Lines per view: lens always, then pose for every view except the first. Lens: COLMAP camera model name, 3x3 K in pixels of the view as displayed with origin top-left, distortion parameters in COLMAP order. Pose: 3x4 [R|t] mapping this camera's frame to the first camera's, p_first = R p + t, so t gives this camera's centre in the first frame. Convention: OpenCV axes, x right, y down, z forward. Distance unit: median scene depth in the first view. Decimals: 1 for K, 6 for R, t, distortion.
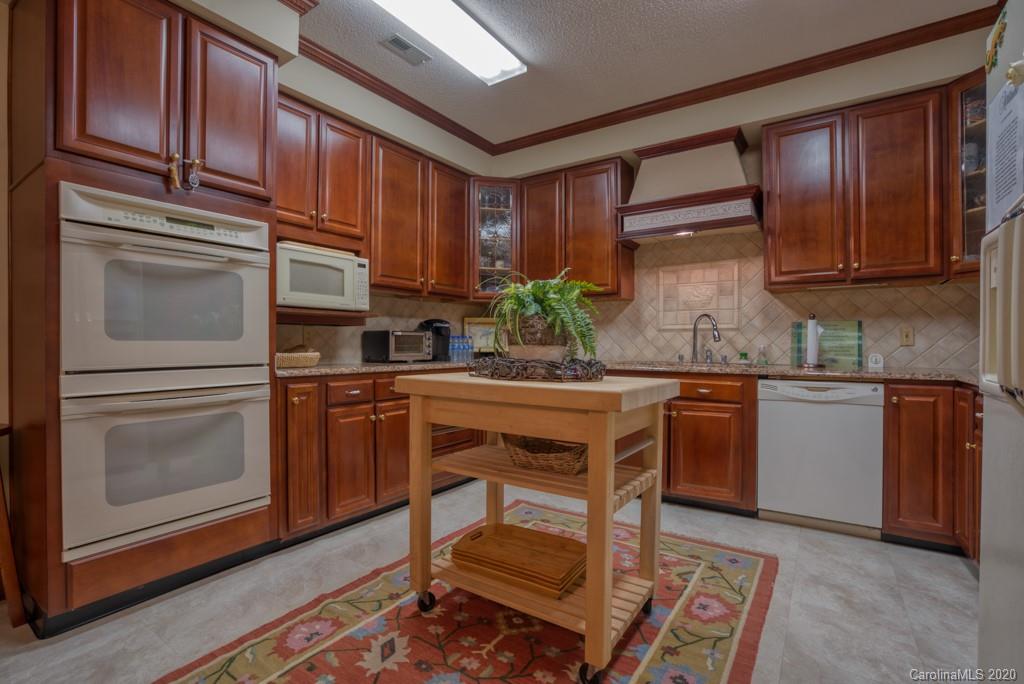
lens RADIAL K [[468.9, 0, 522.8], [0, 468.9, 339.9], [0, 0, 1]] dist [-0.042582, 0.010188]
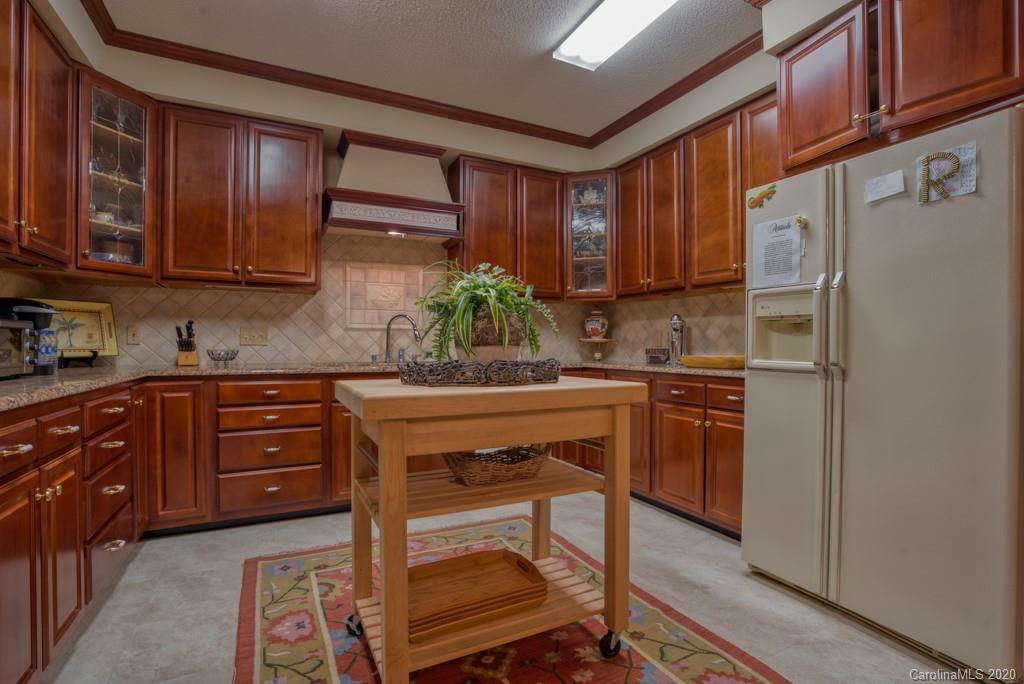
lens RADIAL K [[468.9, 0, 510.3], [0, 468.9, 342.9], [0, 0, 1]] dist [-0.042582, 0.010188]
pose [[0.507770, 0.001038, 0.861492, -0.389135], [-0.007882, 0.999963, 0.003441, 0.001095], [-0.861456, -0.008538, 0.507760, 0.274118]]
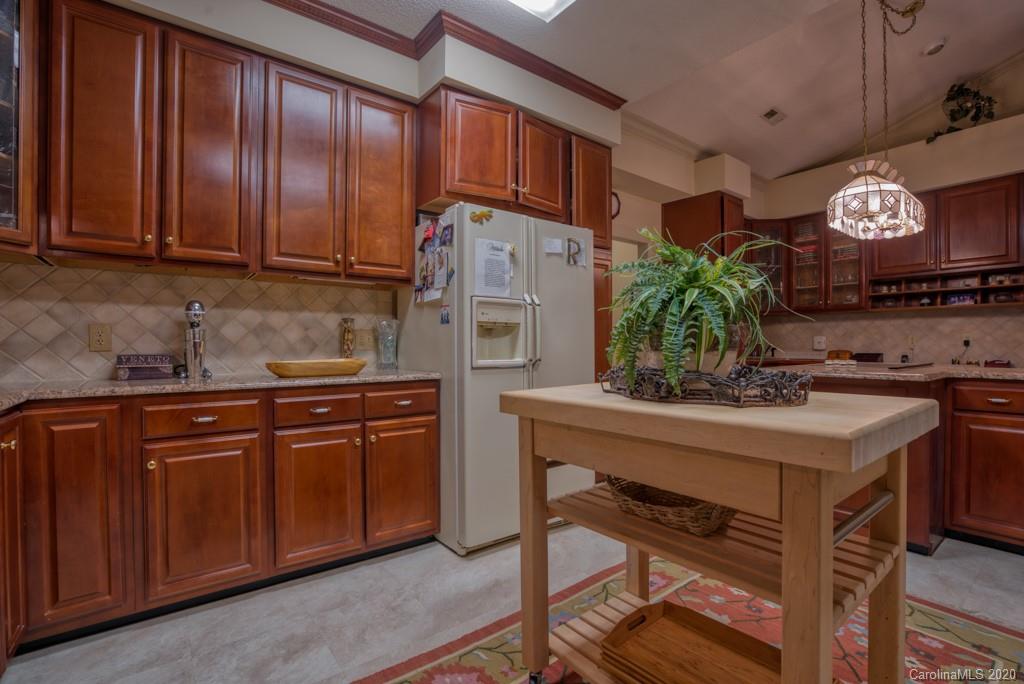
lens RADIAL K [[468.9, 0, 506.1], [0, 468.9, 349.1], [0, 0, 1]] dist [-0.042582, 0.010188]
pose [[-0.938123, 0.001609, 0.346298, 0.022622], [-0.000115, 0.999988, -0.004957, 0.010950], [-0.346301, -0.004691, -0.938112, 0.932514]]
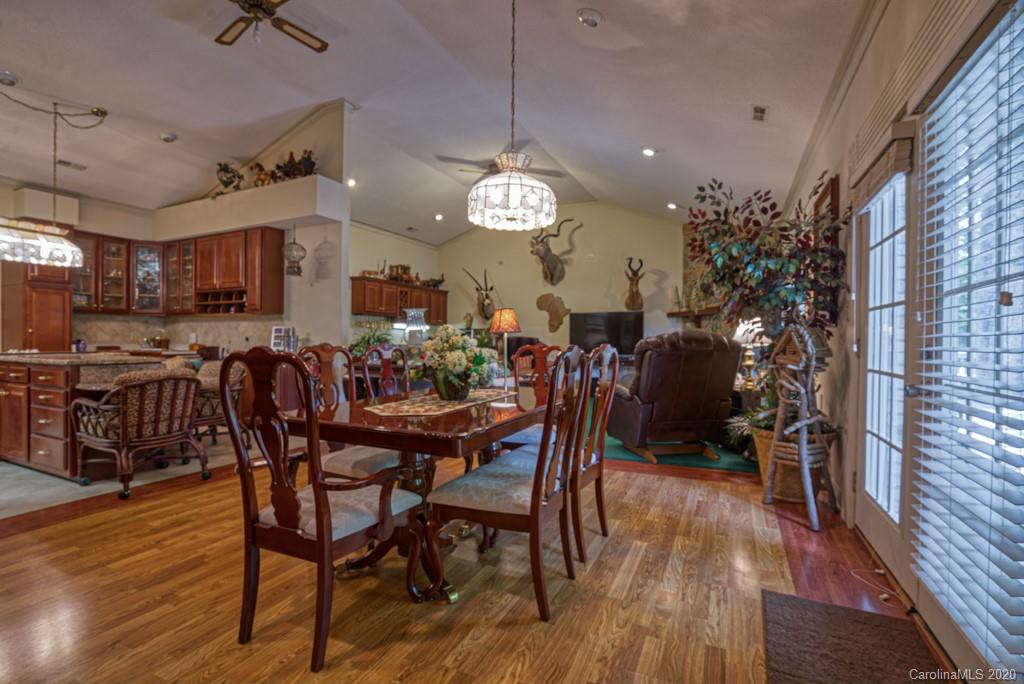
lens RADIAL K [[468.9, 0, 514.0], [0, 468.9, 345.8], [0, 0, 1]] dist [-0.042582, 0.010188]
pose [[-0.990974, -0.004727, -0.133971, -1.523006], [-0.004710, 0.999989, -0.000443, 0.011075], [0.133971, 0.000192, -0.990985, 1.312258]]
